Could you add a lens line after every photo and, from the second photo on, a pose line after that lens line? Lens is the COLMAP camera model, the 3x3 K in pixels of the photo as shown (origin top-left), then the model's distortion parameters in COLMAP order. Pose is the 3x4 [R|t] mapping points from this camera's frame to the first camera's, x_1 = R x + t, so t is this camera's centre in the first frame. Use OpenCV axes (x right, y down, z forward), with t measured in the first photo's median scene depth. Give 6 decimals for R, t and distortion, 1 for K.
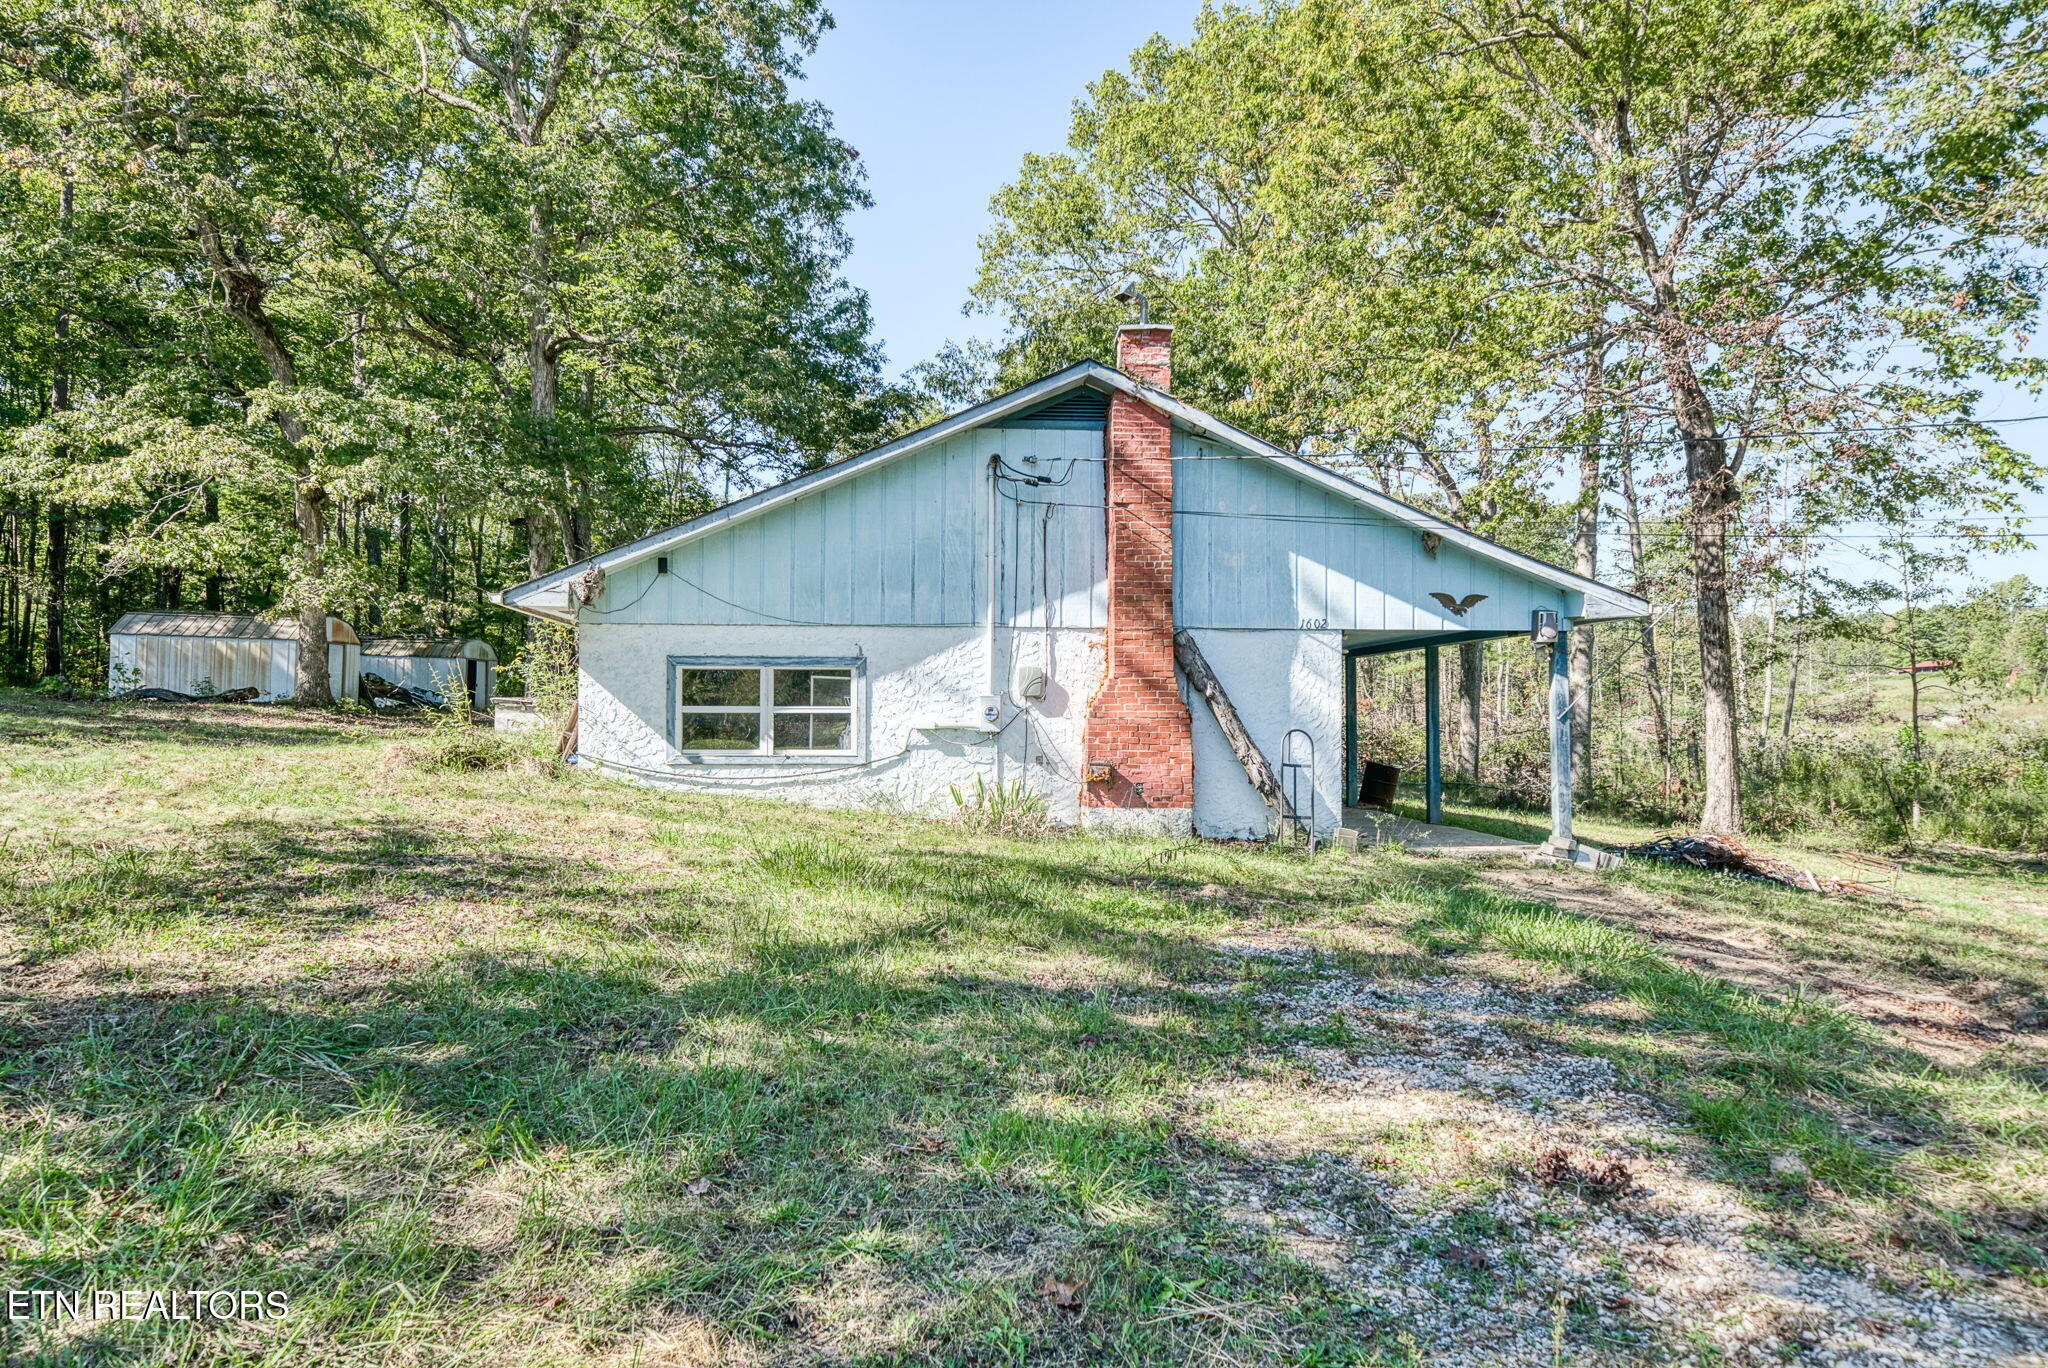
lens RADIAL K [[1311.0, 0, 994.9], [0, 1311.0, 705.6], [0, 0, 1]] dist [0.026929, 0.005585]
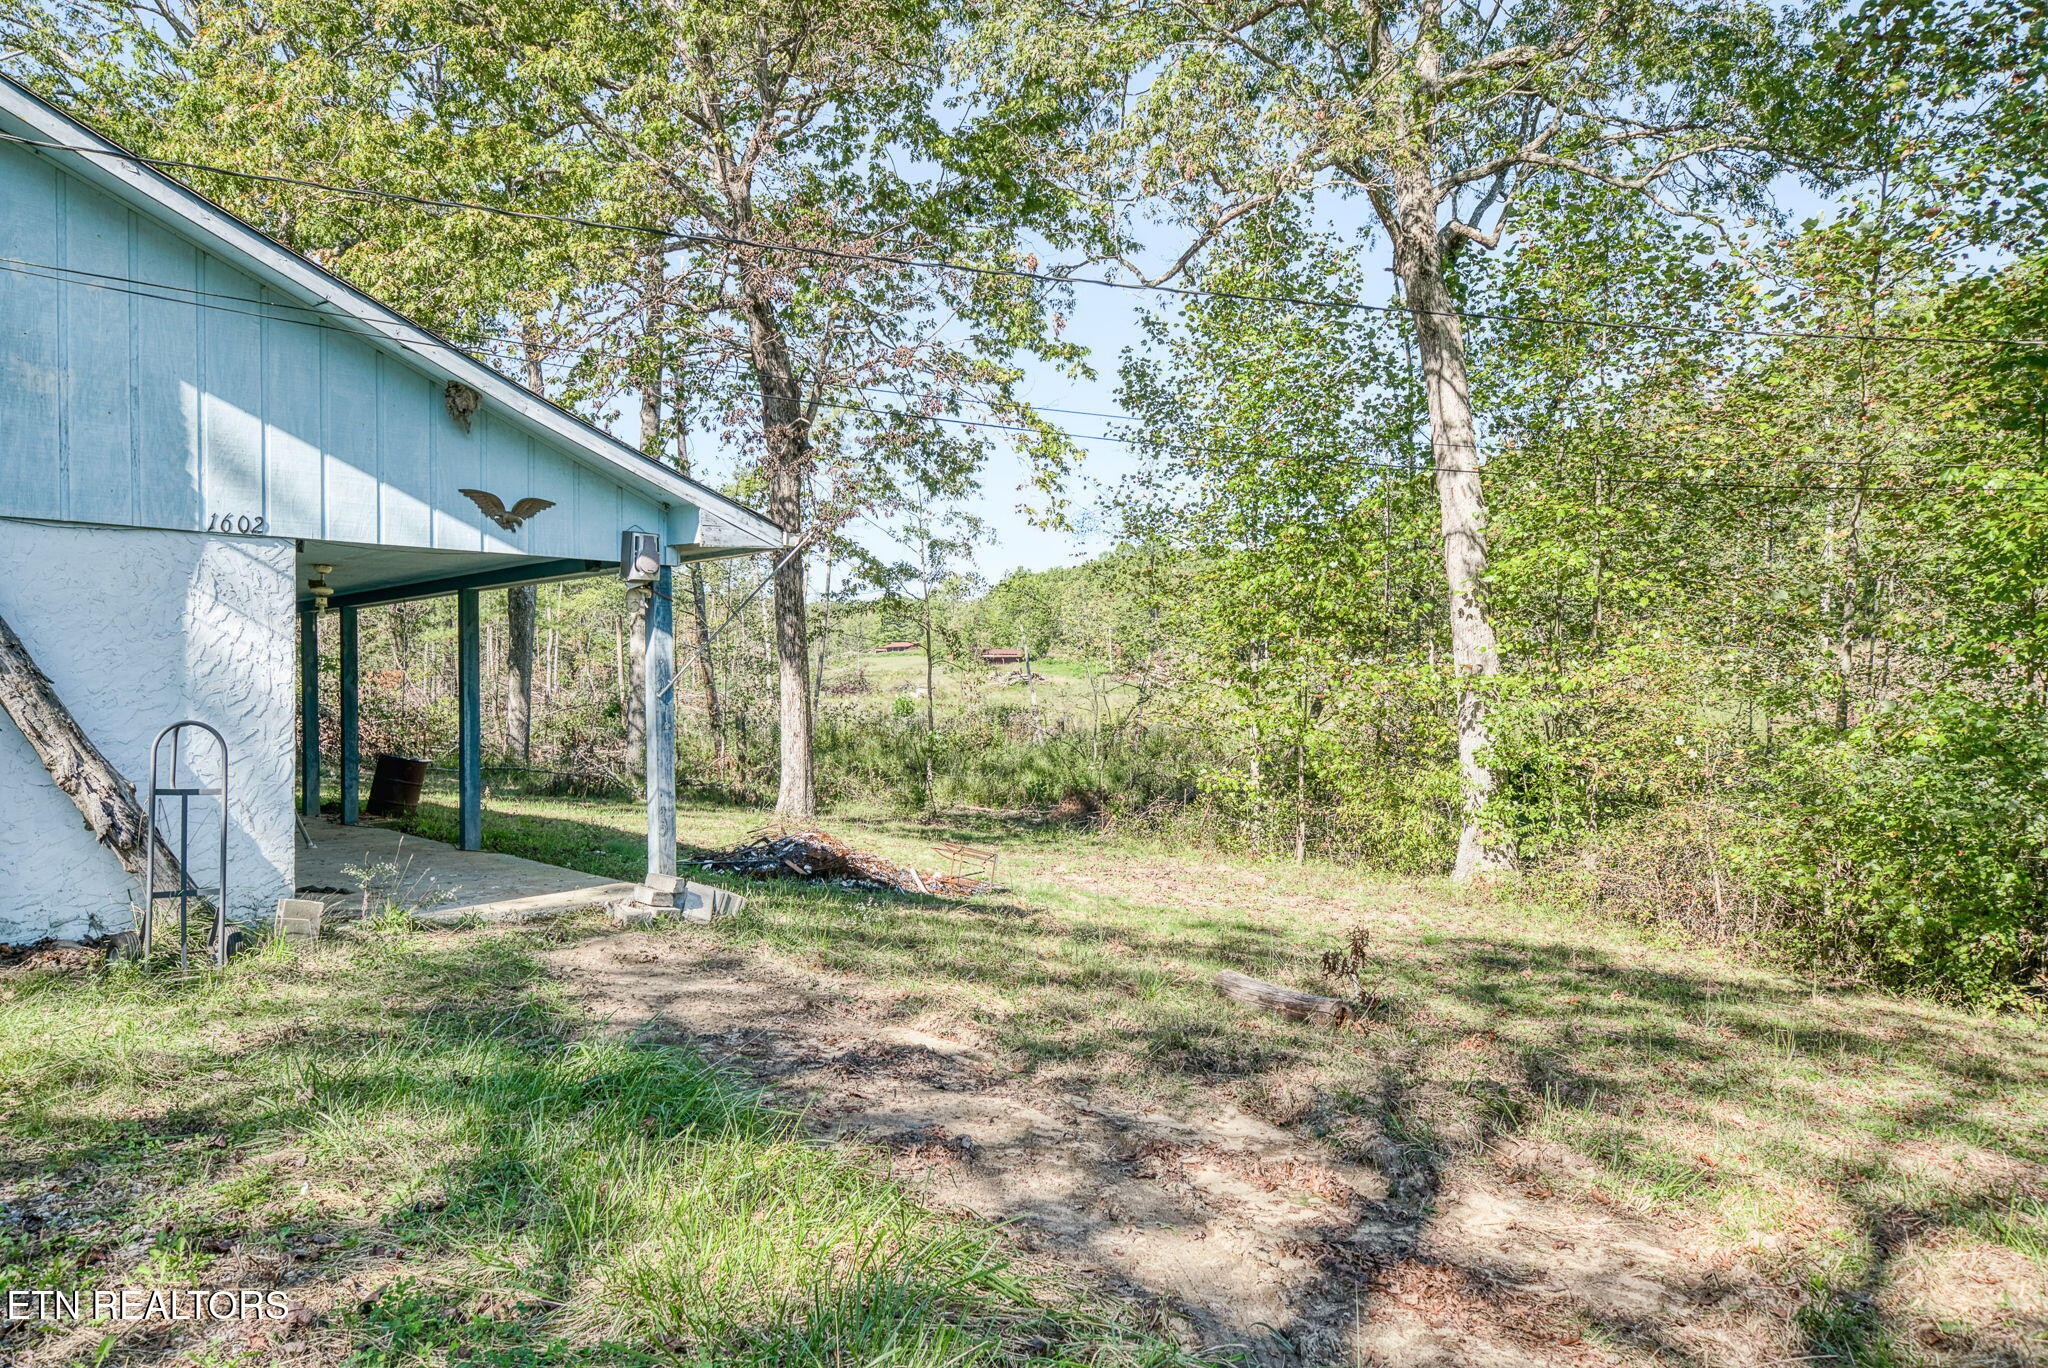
lens RADIAL K [[1311.0, 0, 1018.3], [0, 1311.0, 679.4], [0, 0, 1]] dist [0.026929, 0.005585]
pose [[0.758008, 0.002564, 0.652240, 0.109259], [-0.003626, 0.999993, 0.000283, 0.000358], [-0.652235, -0.002580, 0.758012, 0.313874]]
